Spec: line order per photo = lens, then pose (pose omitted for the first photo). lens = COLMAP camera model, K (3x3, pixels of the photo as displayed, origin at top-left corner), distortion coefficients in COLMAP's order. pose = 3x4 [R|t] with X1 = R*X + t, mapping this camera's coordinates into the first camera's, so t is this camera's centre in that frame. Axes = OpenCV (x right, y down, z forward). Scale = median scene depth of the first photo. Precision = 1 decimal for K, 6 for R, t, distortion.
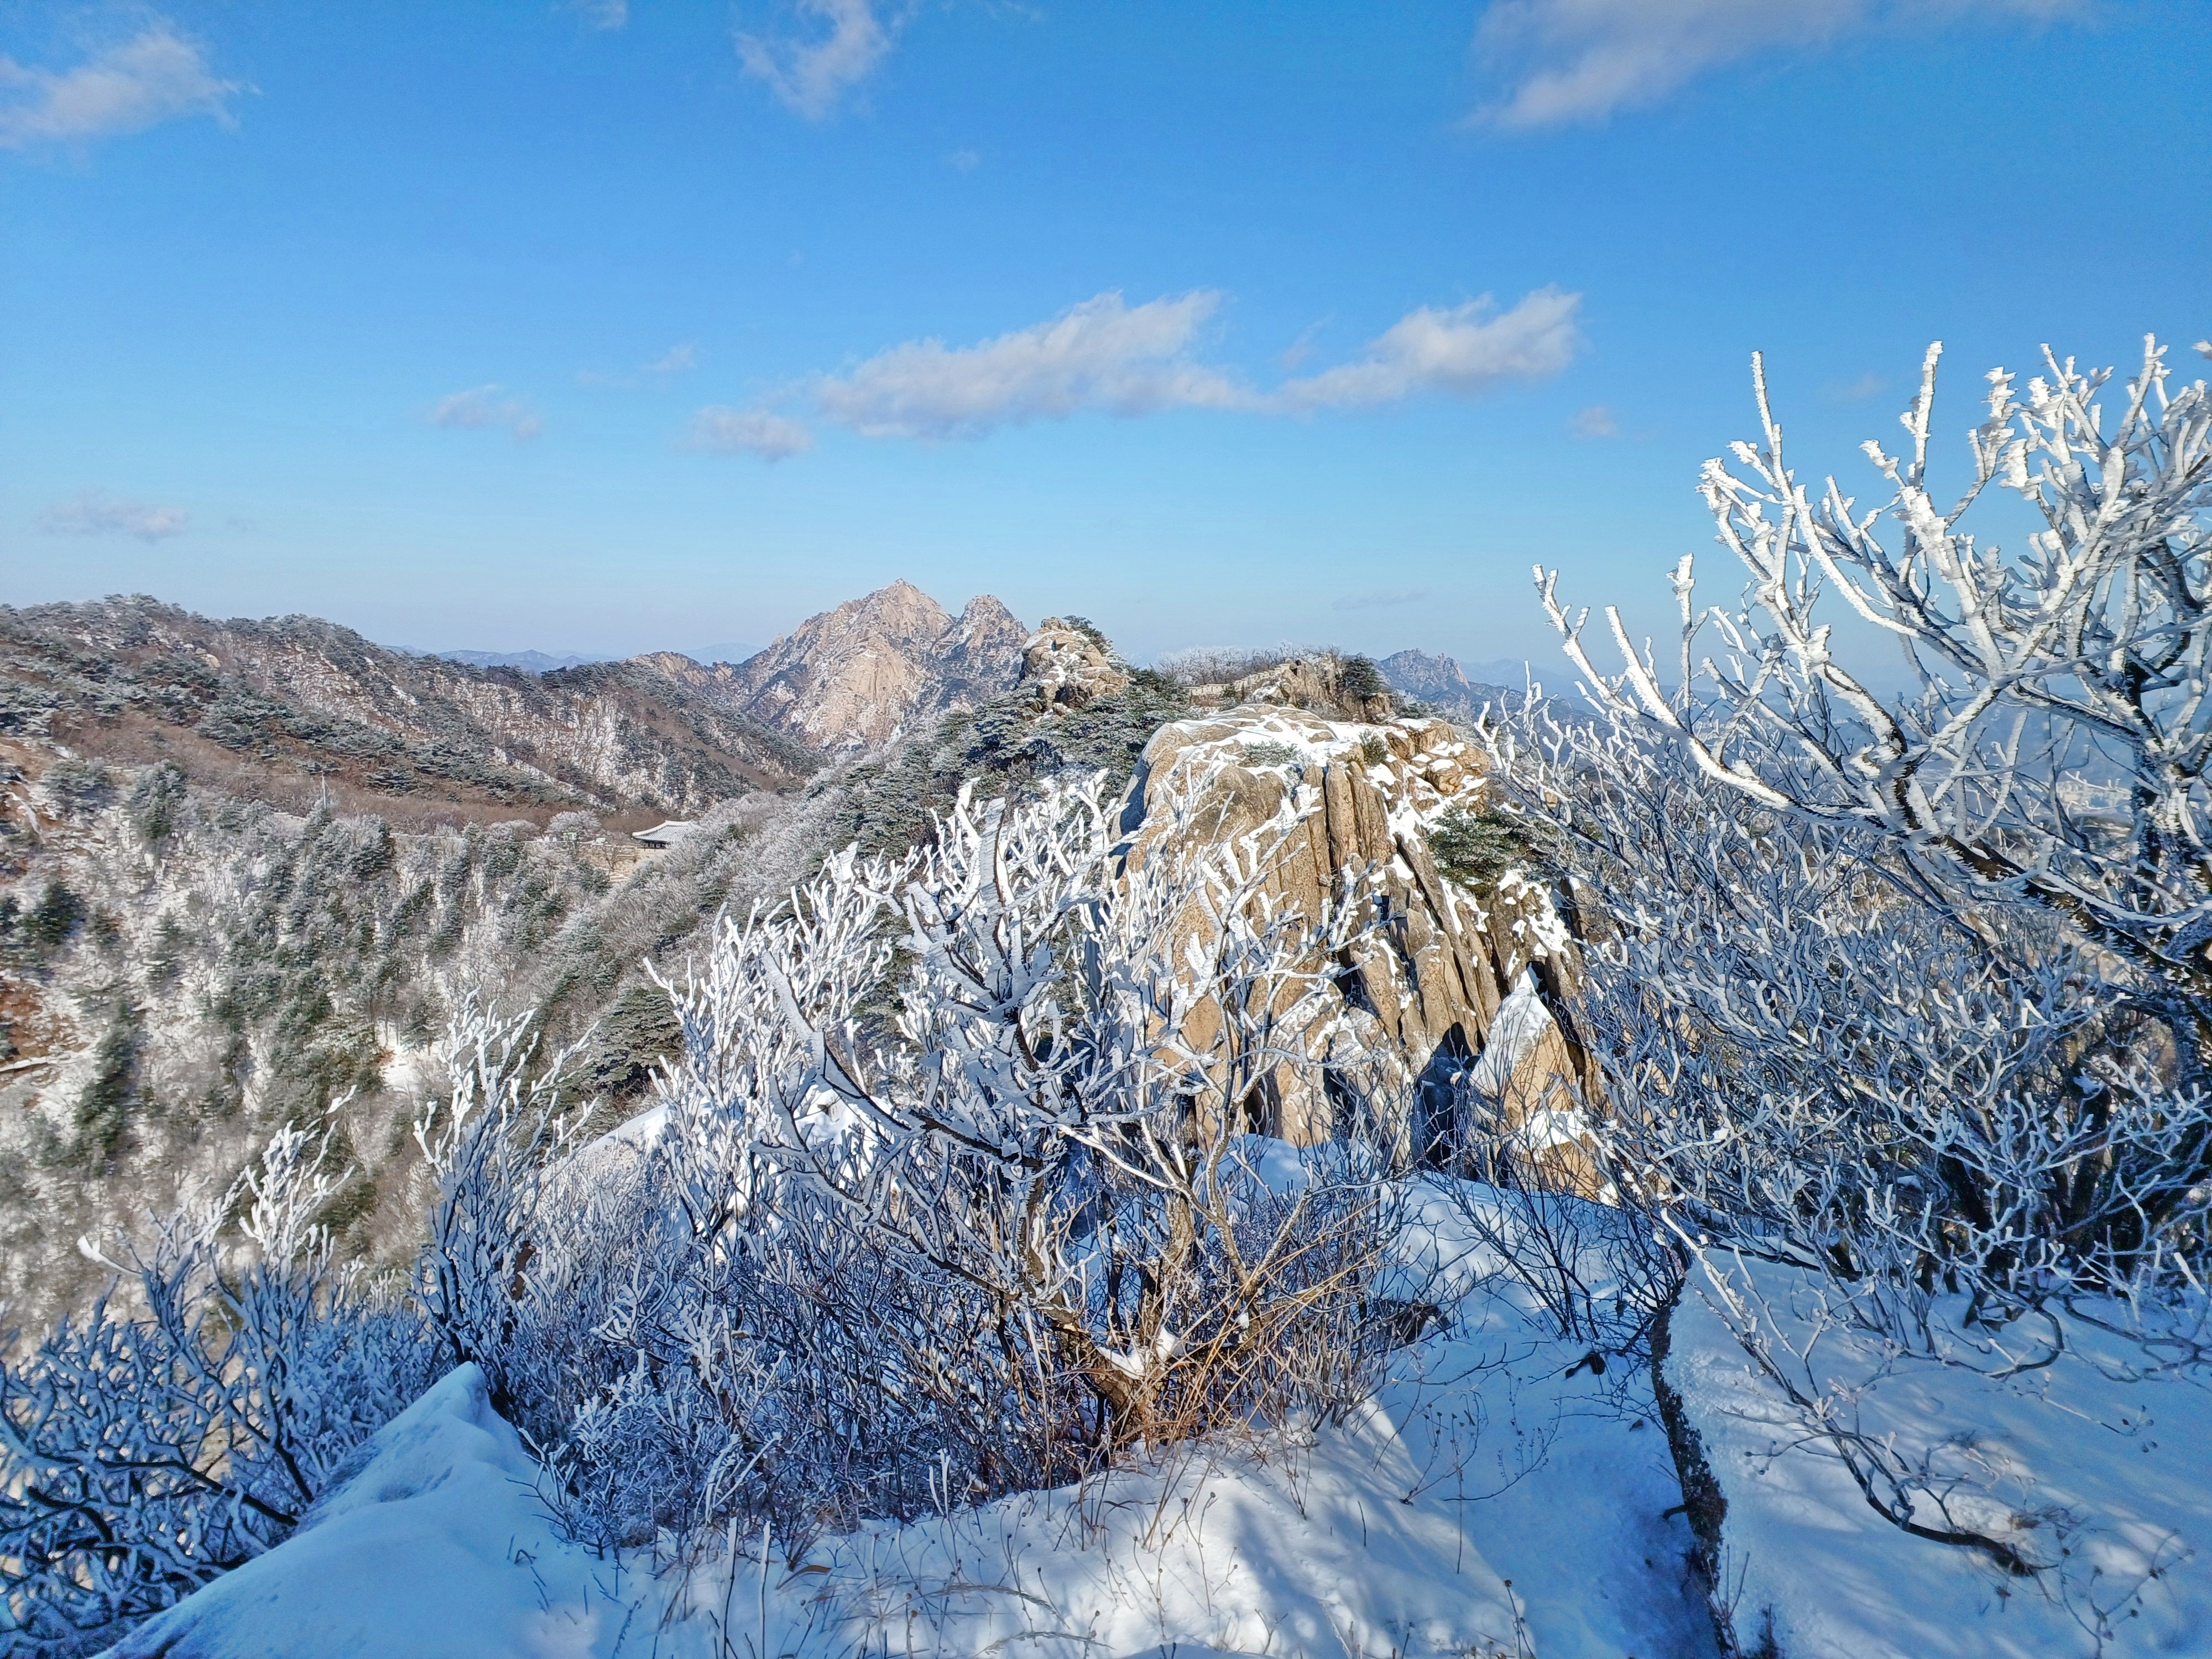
lens RADIAL K [[1466.9, 0, 1108.3], [0, 1466.9, 817.4], [0, 0, 1]] dist [0.105397, -0.119839]
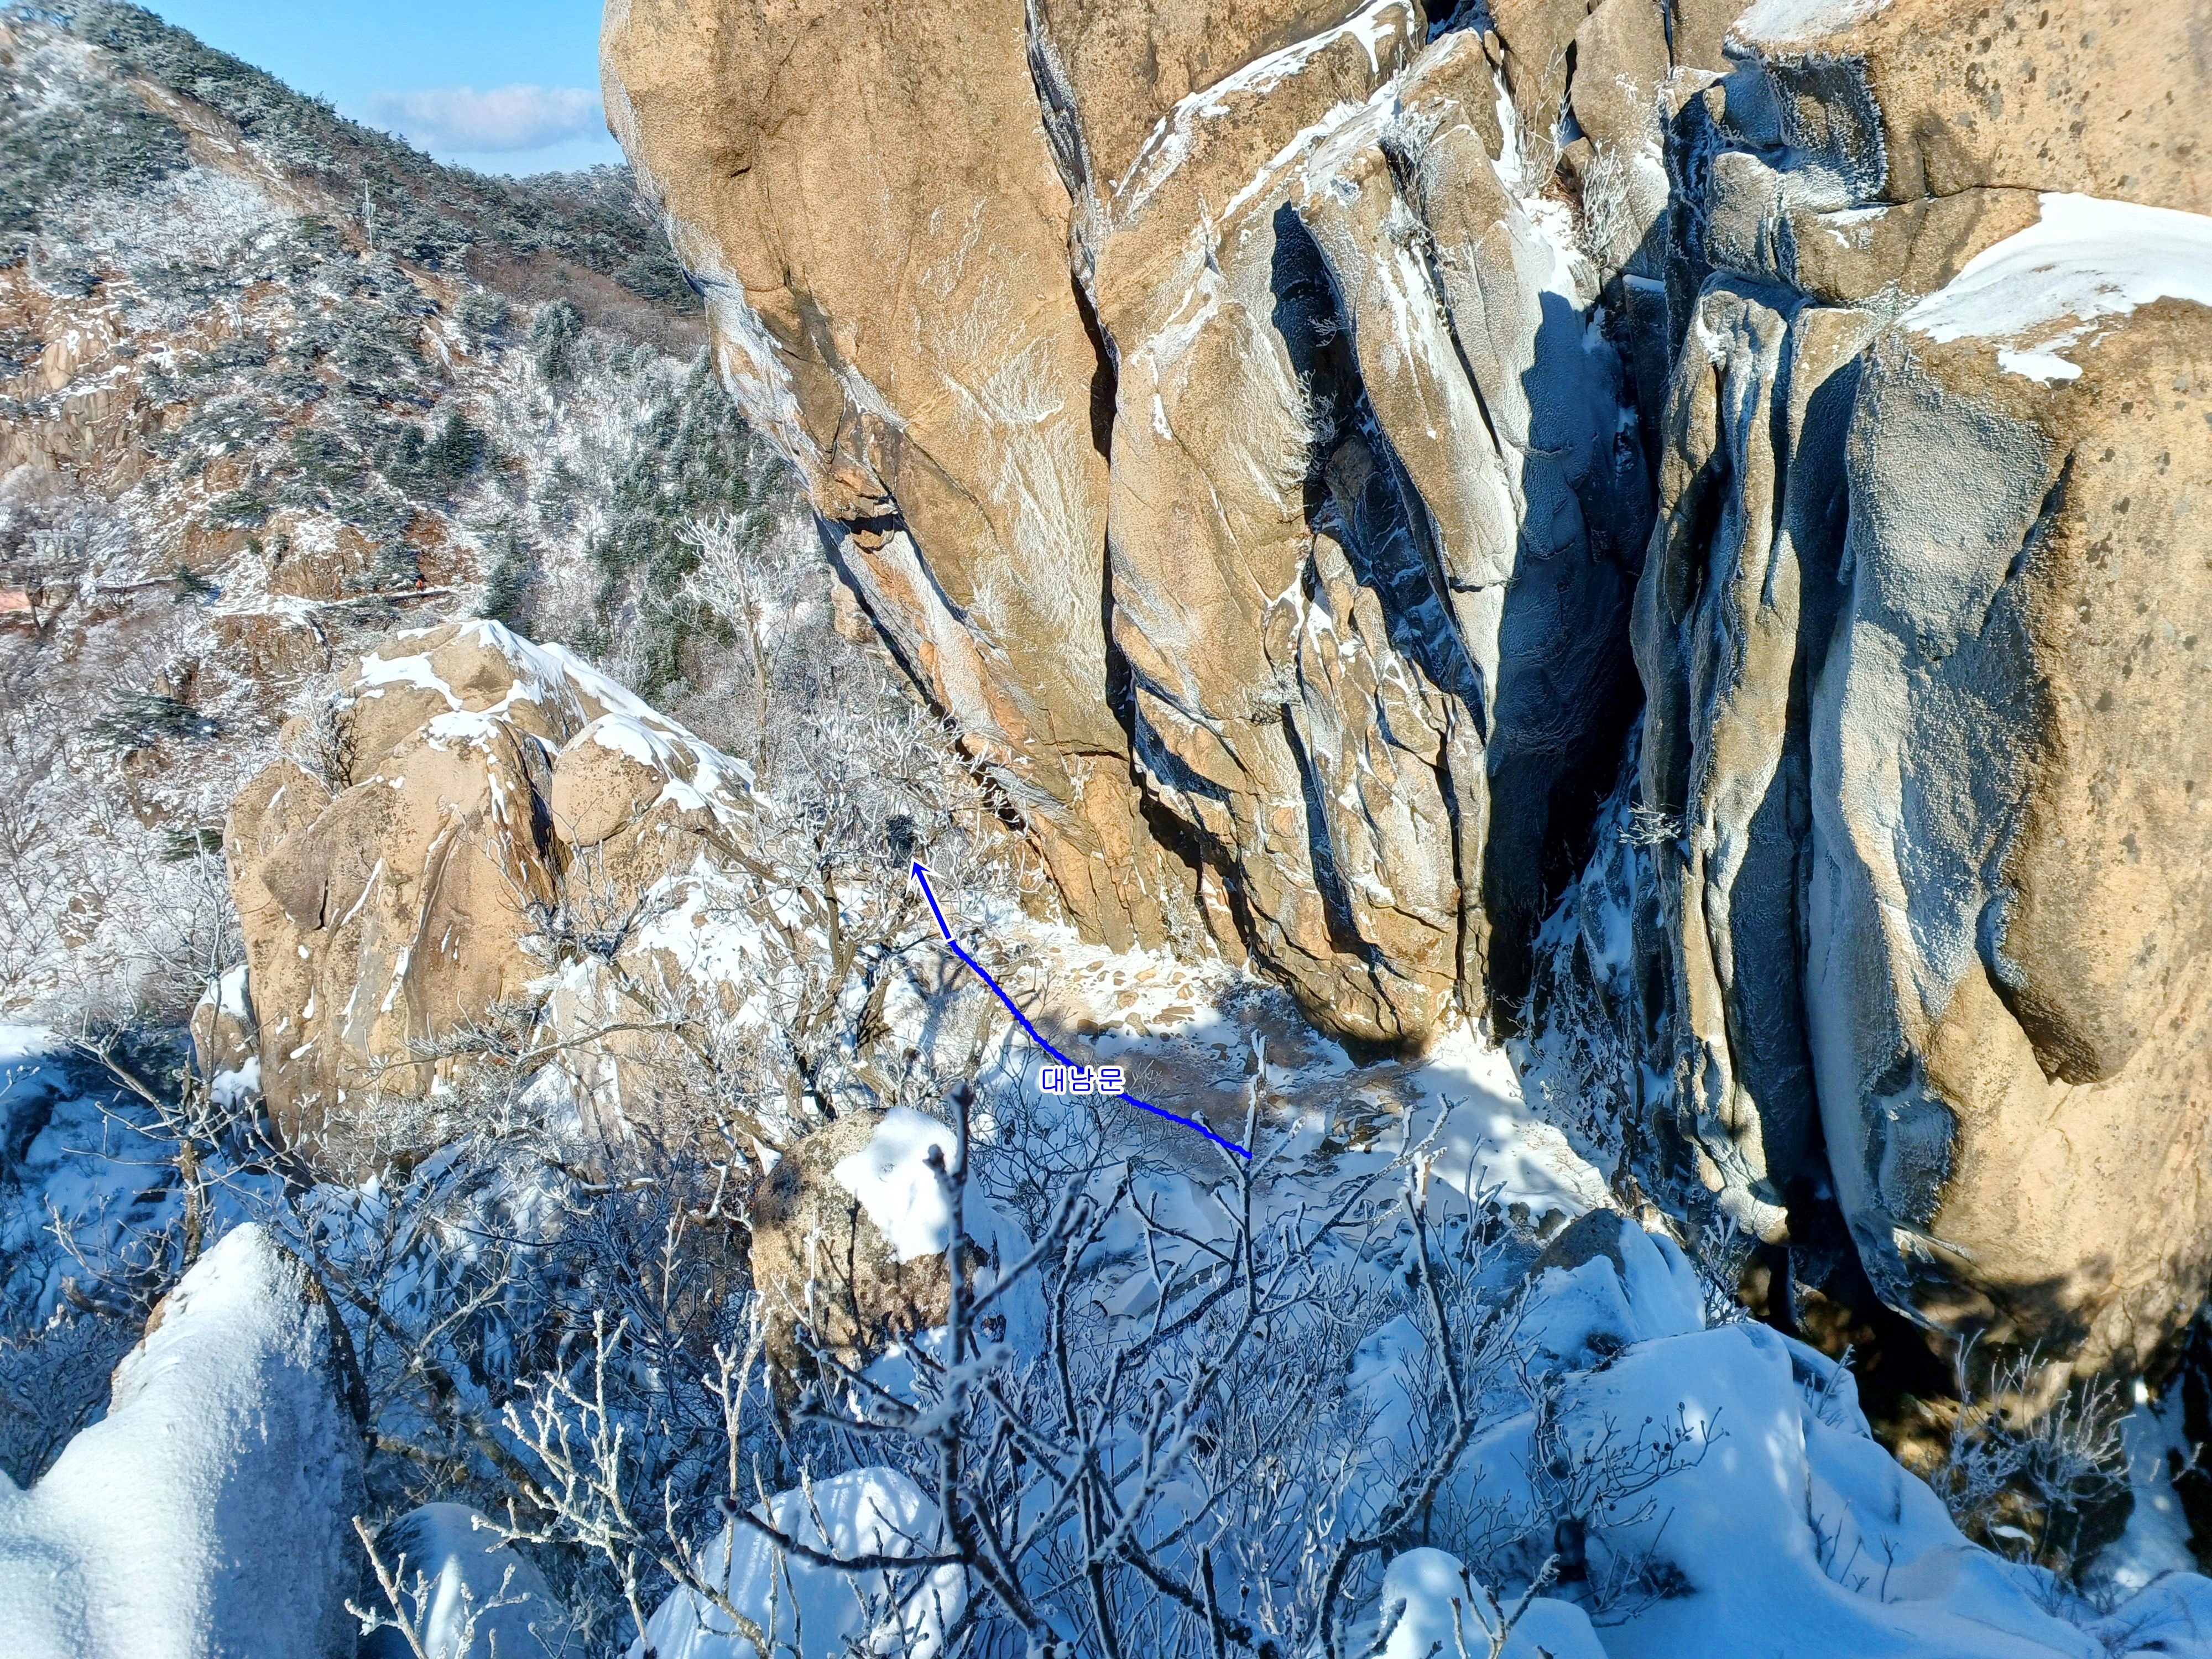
lens RADIAL K [[1520.7, 0, 1088.0], [0, 1520.7, 826.6], [0, 0, 1]] dist [0.075190, -0.074111]
pose [[0.950933, 0.108541, -0.289735, 0.067853], [-0.032611, 0.966392, 0.254998, 0.066124], [0.307675, -0.233037, 0.922513, 0.222641]]
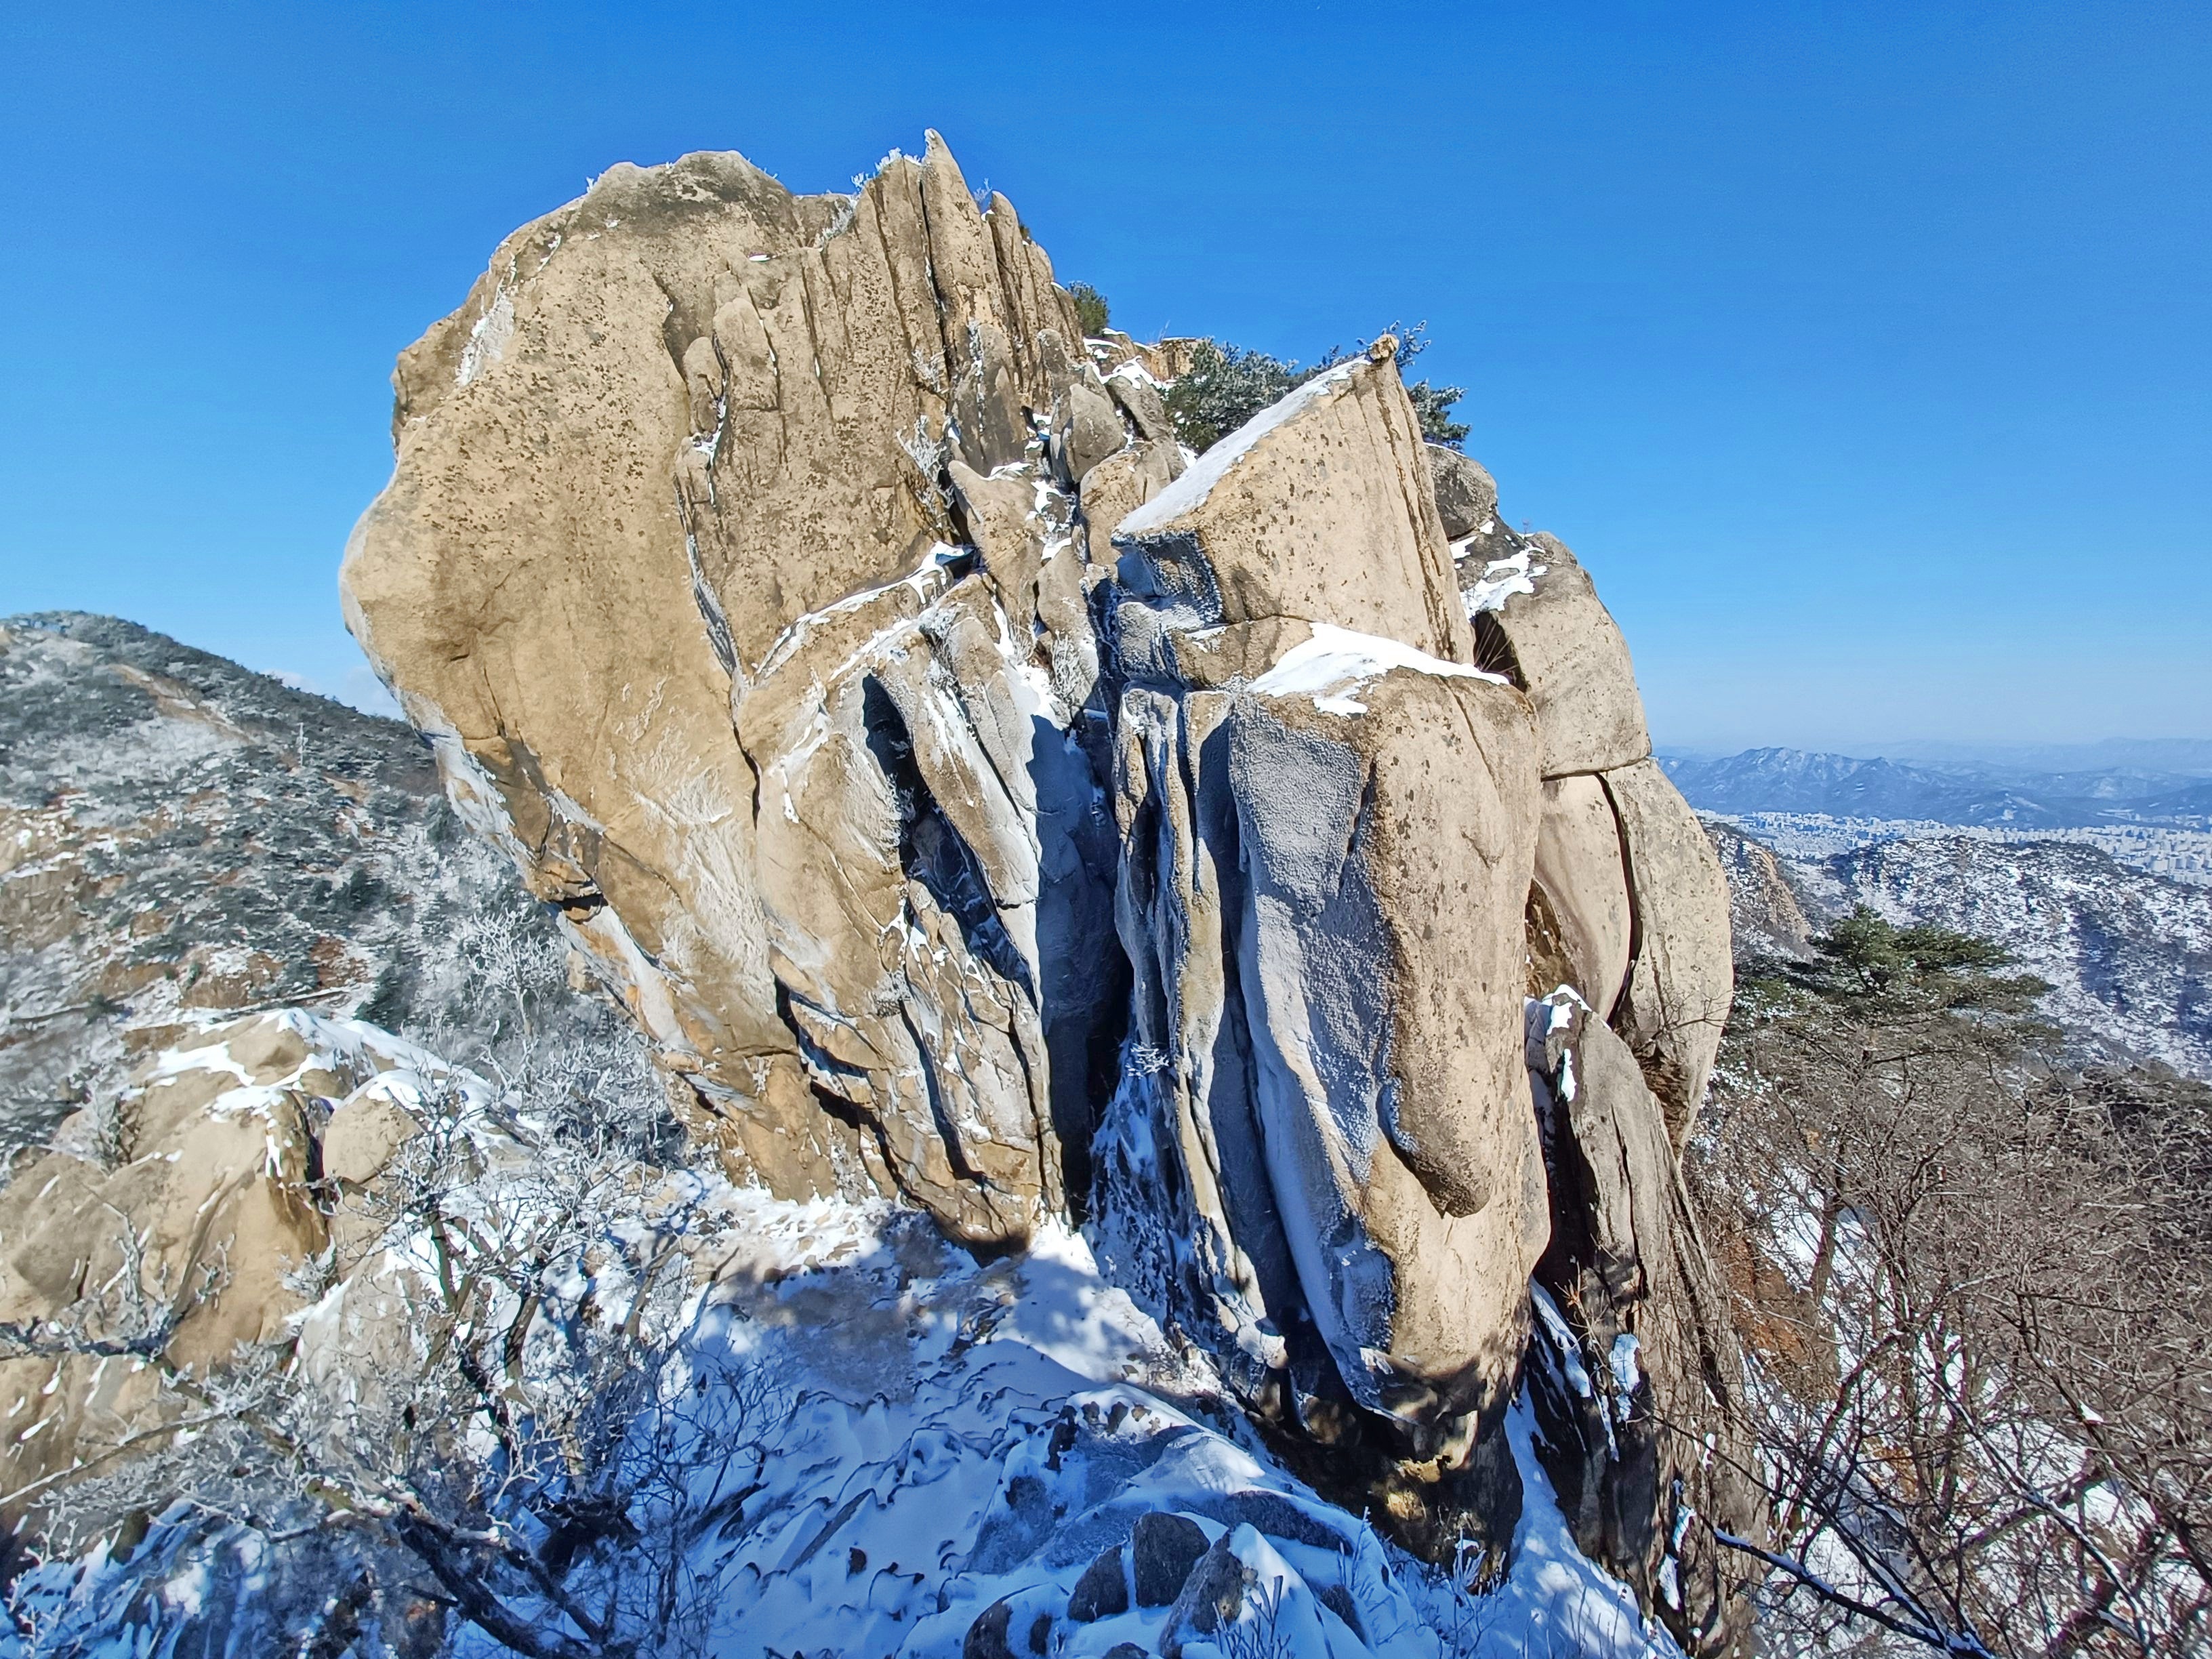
lens RADIAL K [[884.3, 0, 1120.6], [0, 884.3, 816.9], [0, 0, 1]] dist [-0.006352, -0.000704]
pose [[0.999422, -0.028403, 0.018686, 0.069615], [0.028852, 0.999289, -0.024254, 0.069131], [-0.017984, 0.024779, 0.999531, 0.239338]]
